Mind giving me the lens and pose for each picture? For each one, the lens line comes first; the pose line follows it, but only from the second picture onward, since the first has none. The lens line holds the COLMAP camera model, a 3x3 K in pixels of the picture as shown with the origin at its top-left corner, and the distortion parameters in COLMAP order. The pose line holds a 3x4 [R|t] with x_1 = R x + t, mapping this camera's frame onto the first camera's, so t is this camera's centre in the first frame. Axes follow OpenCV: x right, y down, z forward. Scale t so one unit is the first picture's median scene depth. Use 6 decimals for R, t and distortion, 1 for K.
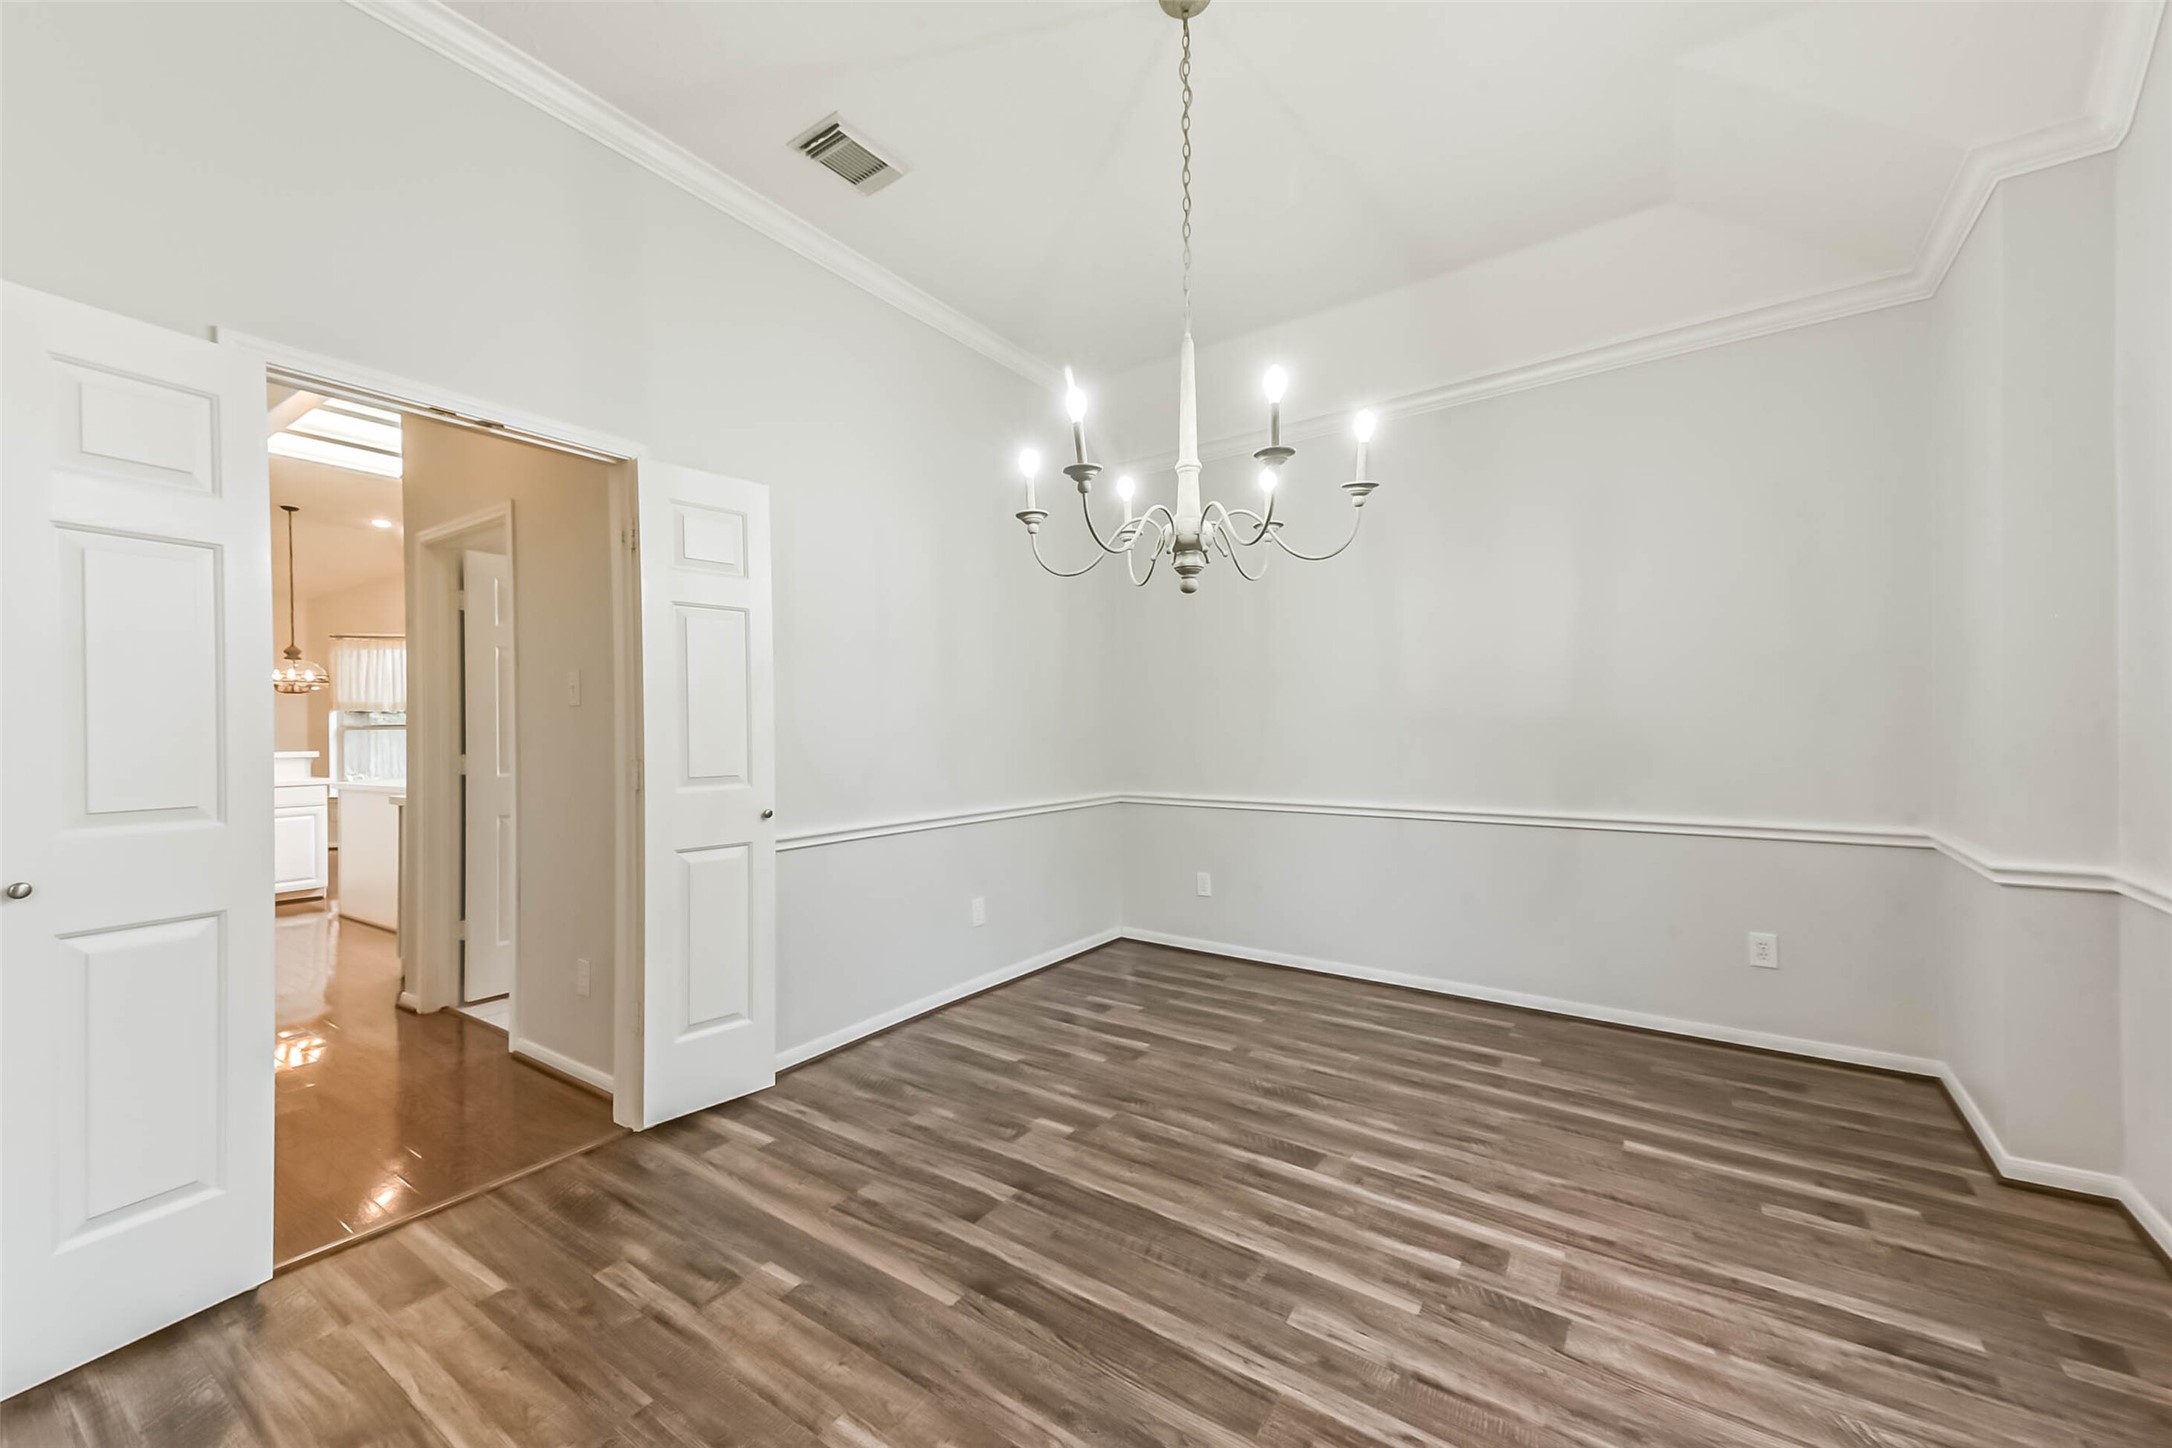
lens RADIAL K [[906.7, 0, 1086.0], [0, 906.7, 724.0], [0, 0, 1]] dist [0.015447, -0.000082]
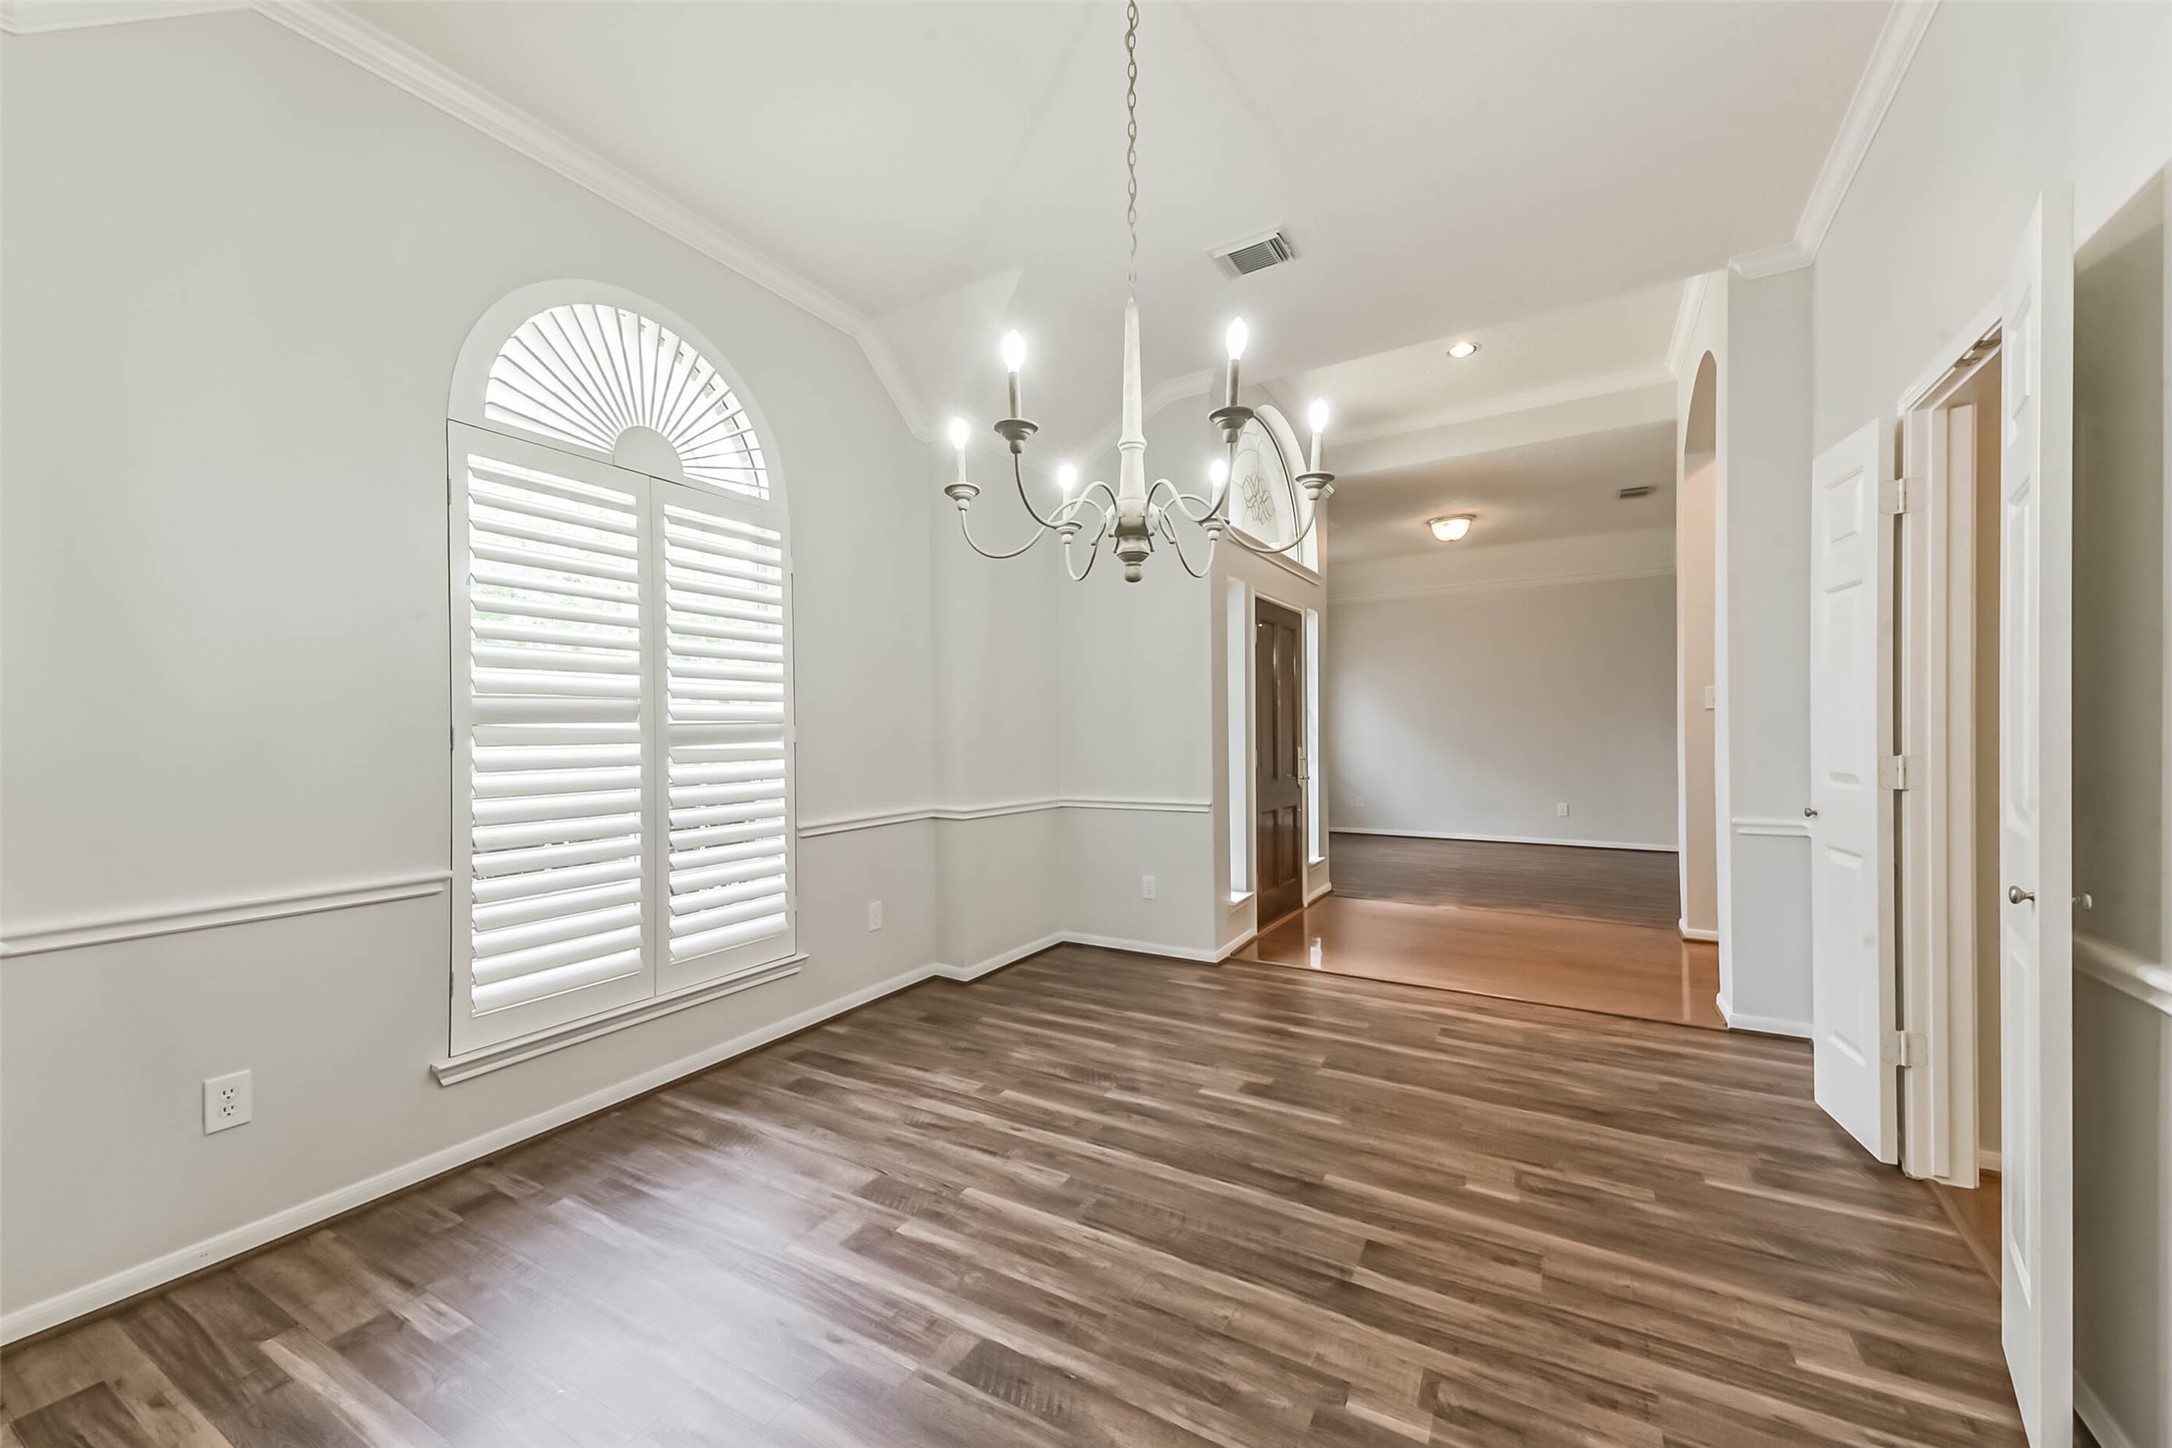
lens RADIAL K [[850.6, 0, 1088.4], [0, 850.6, 722.5], [0, 0, 1]] dist [0.013843, -0.000193]
pose [[-0.996965, 0.019293, -0.075416, 0.234860], [0.020246, 0.999724, -0.011892, 0.004422], [0.075166, -0.013383, -0.997081, 1.929792]]
